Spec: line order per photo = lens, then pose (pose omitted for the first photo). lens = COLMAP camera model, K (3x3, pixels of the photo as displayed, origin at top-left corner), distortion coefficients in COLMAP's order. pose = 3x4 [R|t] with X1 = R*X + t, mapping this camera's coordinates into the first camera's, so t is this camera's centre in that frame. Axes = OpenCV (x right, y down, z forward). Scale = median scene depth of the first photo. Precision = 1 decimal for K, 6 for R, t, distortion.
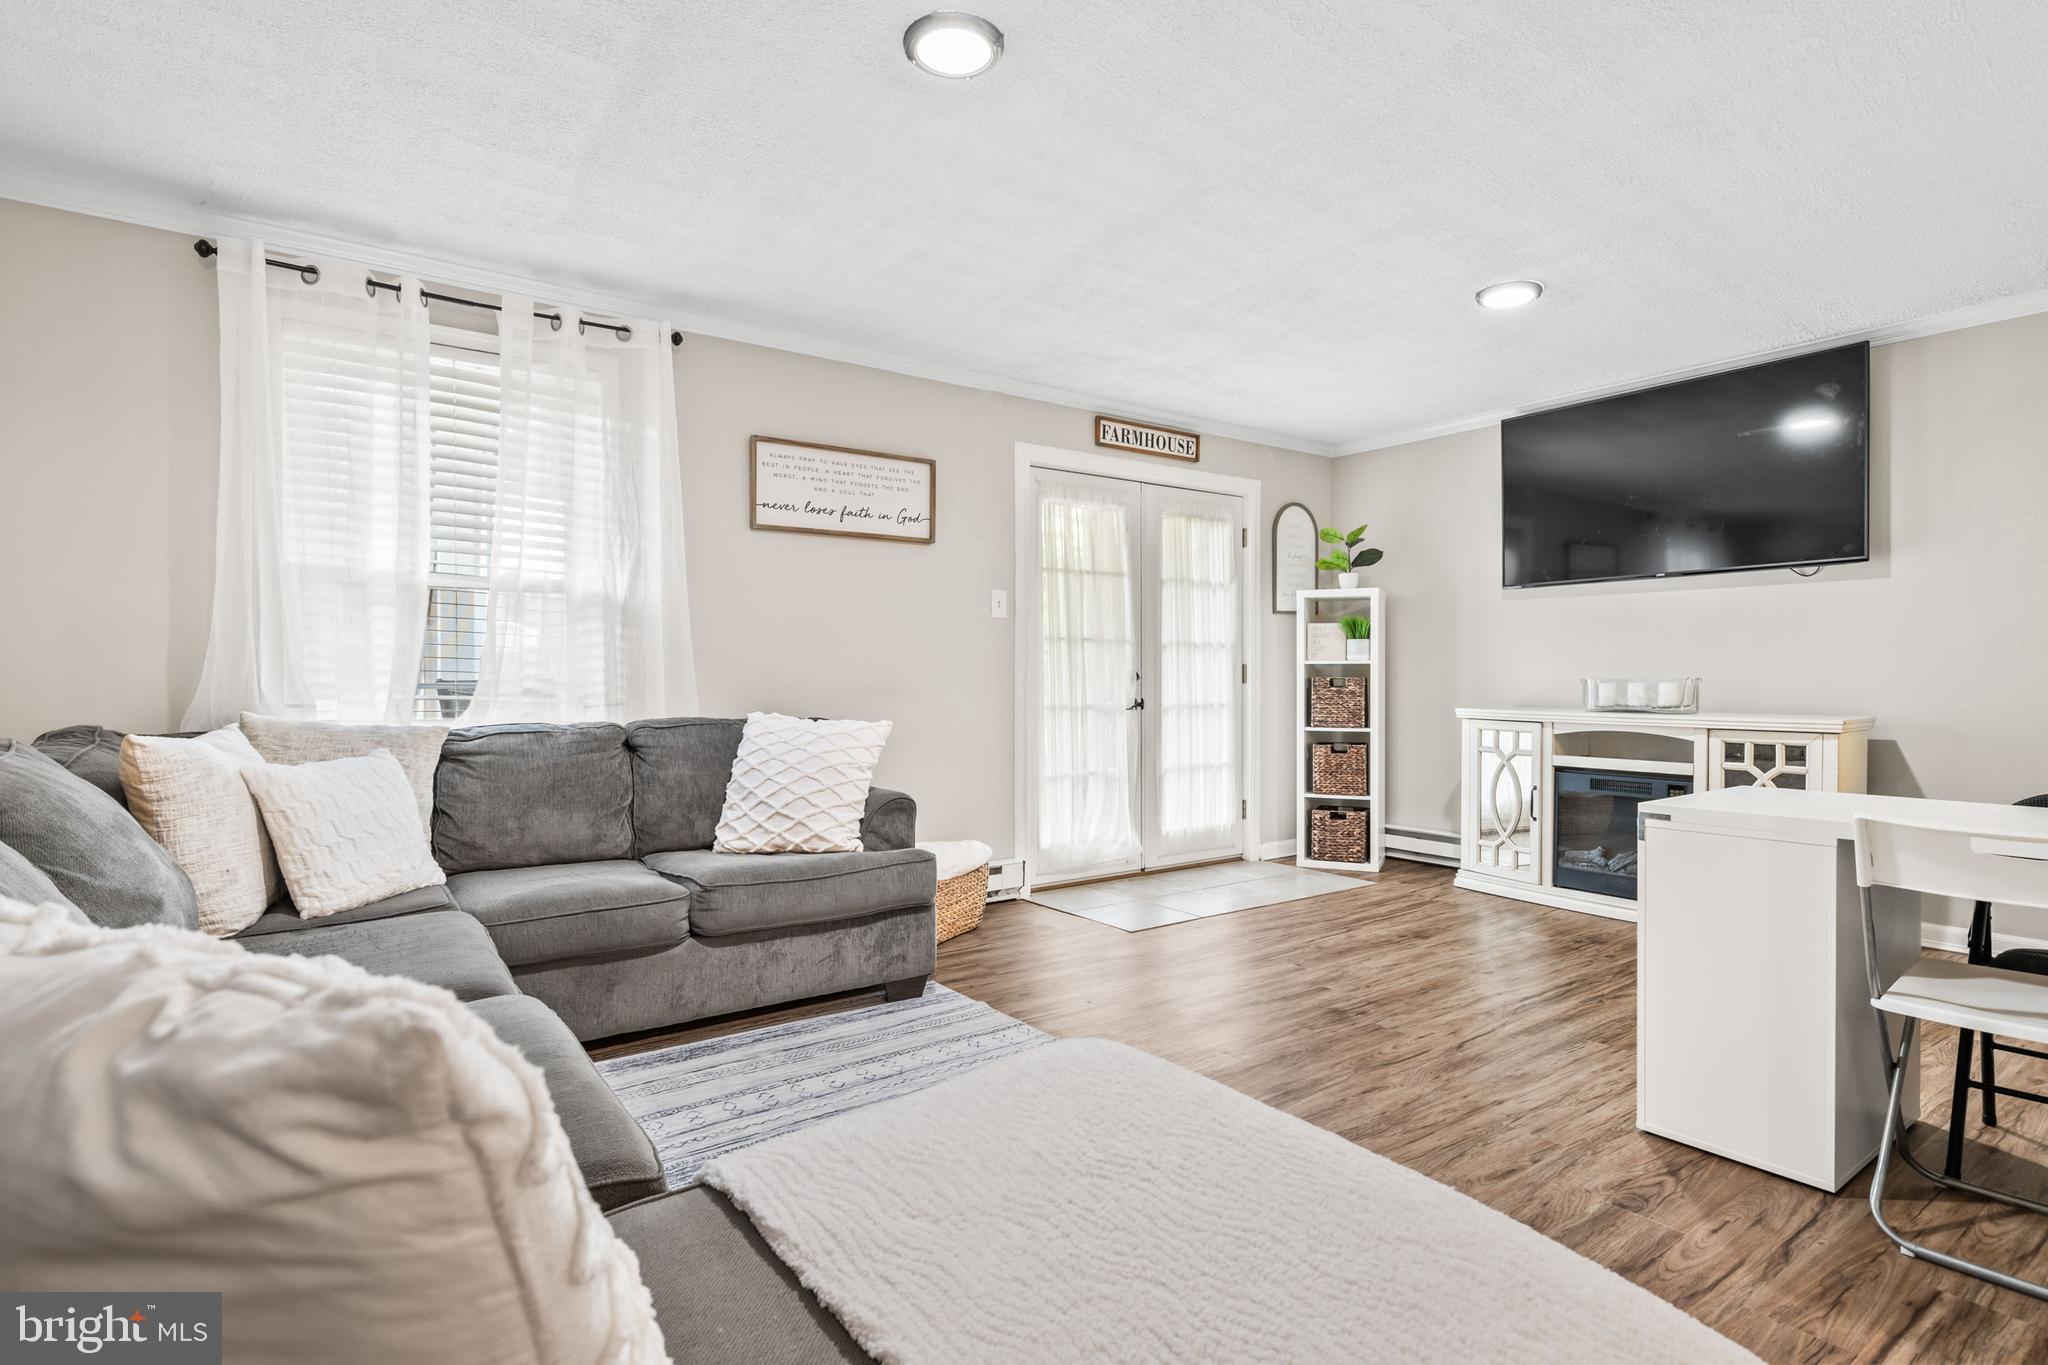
lens RADIAL K [[1018.0, 0, 1024.0], [0, 1018.0, 682.5], [0, 0, 1]] dist [-0.001717, 0.000296]
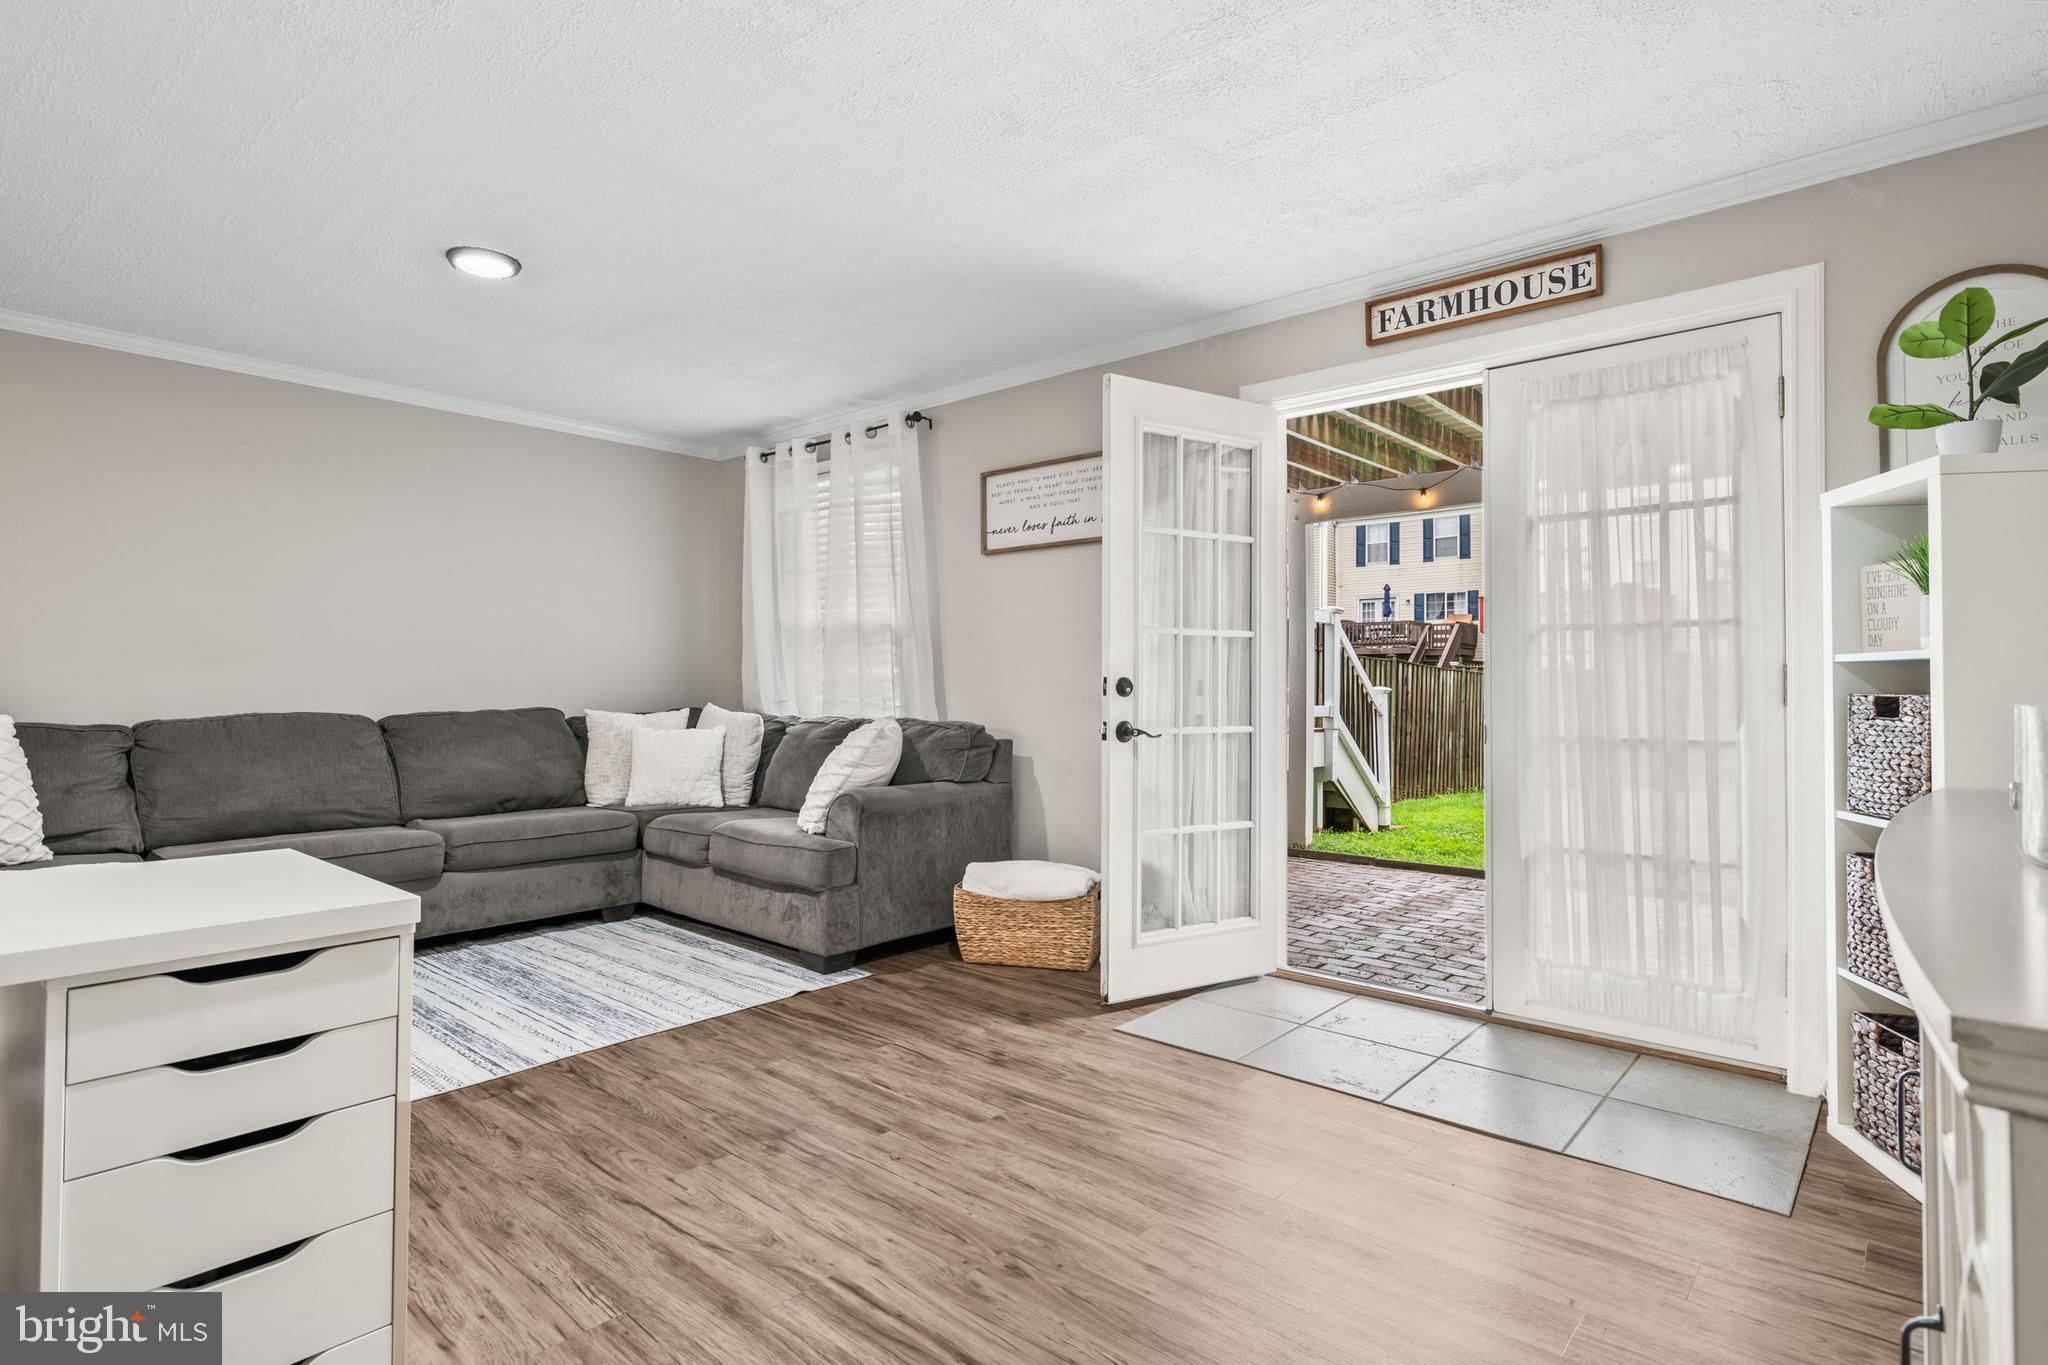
lens RADIAL K [[1030.1, 0, 1022.0], [0, 1030.1, 660.2], [0, 0, 1]] dist [-0.001684, -0.000058]
pose [[0.221364, -0.021234, -0.974960, 0.990401], [-0.010951, 0.999646, -0.024258, -0.007452], [0.975130, 0.016046, 0.221053, 0.908137]]
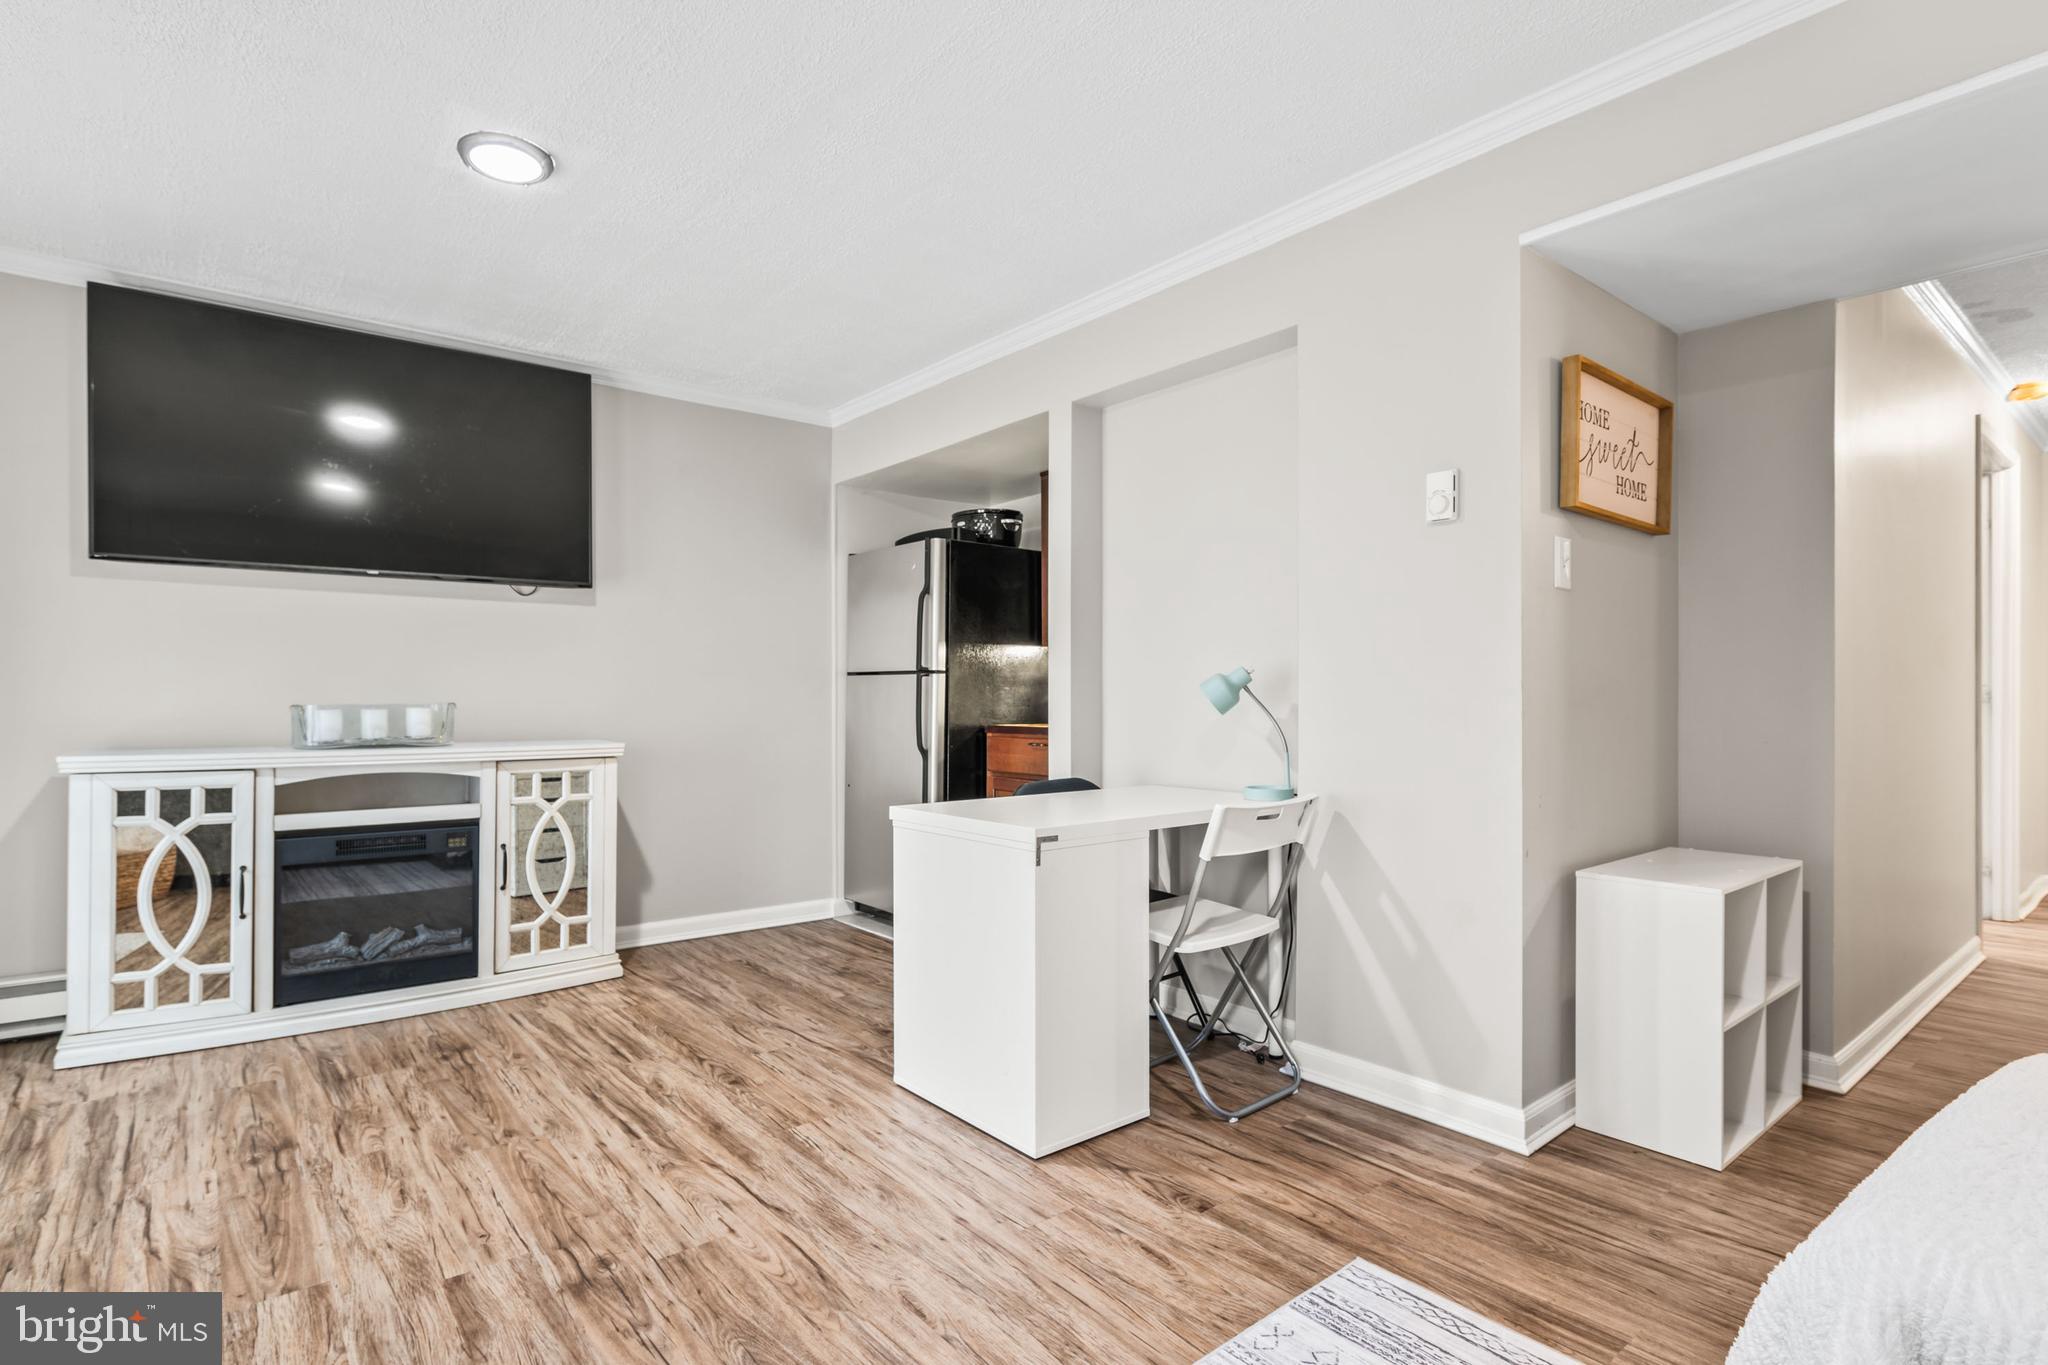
lens RADIAL K [[1014.1, 0, 1027.4], [0, 1014.1, 695.3], [0, 0, 1]] dist [-0.003434, 0.000189]
pose [[-0.059896, 0.004057, 0.998196, -0.252733], [0.006117, 0.999974, -0.003698, -0.005128], [-0.998186, 0.005884, -0.059919, 0.709445]]
